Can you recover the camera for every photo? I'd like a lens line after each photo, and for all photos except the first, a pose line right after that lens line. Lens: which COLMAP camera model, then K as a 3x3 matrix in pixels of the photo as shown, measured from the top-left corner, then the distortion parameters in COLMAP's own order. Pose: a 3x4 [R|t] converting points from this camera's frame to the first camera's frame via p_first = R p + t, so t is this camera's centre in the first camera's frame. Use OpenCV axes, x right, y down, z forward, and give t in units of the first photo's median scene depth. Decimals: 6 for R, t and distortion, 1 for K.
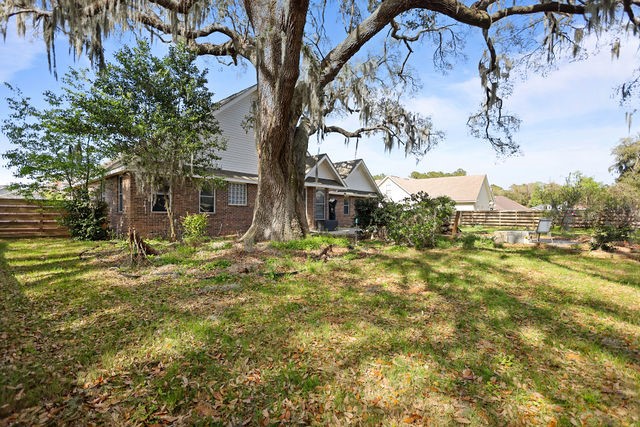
lens RADIAL K [[296.4, 0, 318.7], [0, 296.4, 214.2], [0, 0, 1]] dist [0.000306, -0.000218]
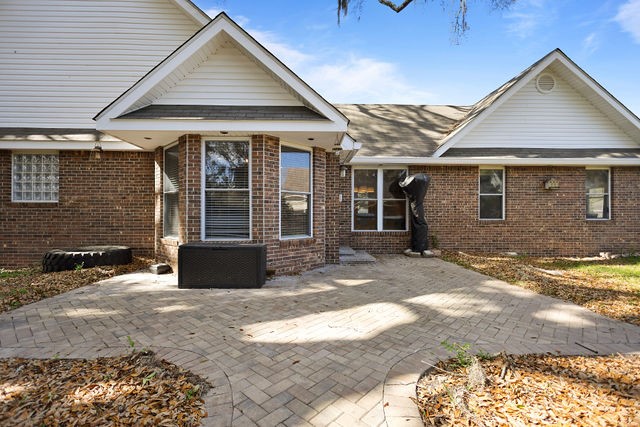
lens RADIAL K [[296.4, 0, 322.5], [0, 296.4, 214.2], [0, 0, 1]] dist [0.000306, -0.000218]
pose [[0.693695, -0.010276, -0.720195, 0.244141], [0.005233, 0.999944, -0.009227, -0.004500], [0.720250, 0.002632, 0.693710, 0.715202]]
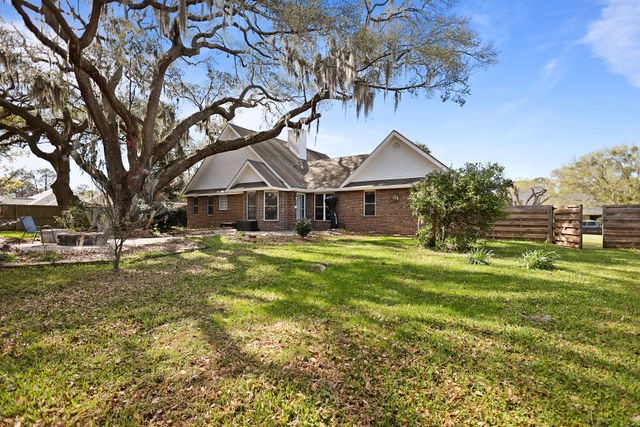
lens RADIAL K [[296.4, 0, 316.9], [0, 296.4, 214.9], [0, 0, 1]] dist [0.000306, -0.000218]
pose [[0.144530, -0.007119, -0.989475, 0.930088], [-0.002544, 0.999968, -0.007567, 0.004684], [0.989497, 0.003611, 0.144507, 0.899741]]
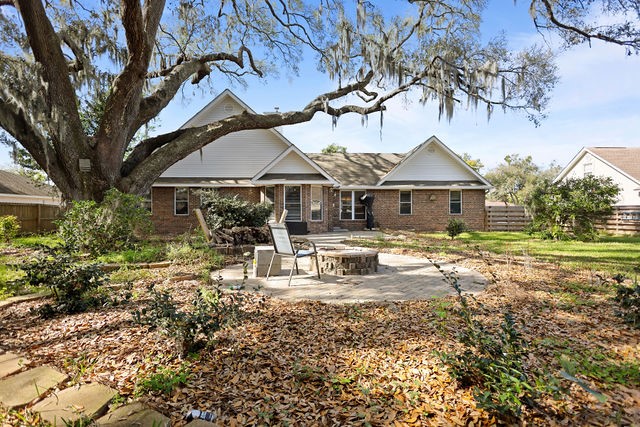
lens RADIAL K [[296.4, 0, 318.5], [0, 296.4, 211.5], [0, 0, 1]] dist [0.000306, -0.000218]
pose [[0.688845, -0.014123, -0.724771, 0.569259], [0.007069, 0.999894, -0.012765, 0.001376], [0.724874, 0.003670, 0.688872, 0.380919]]
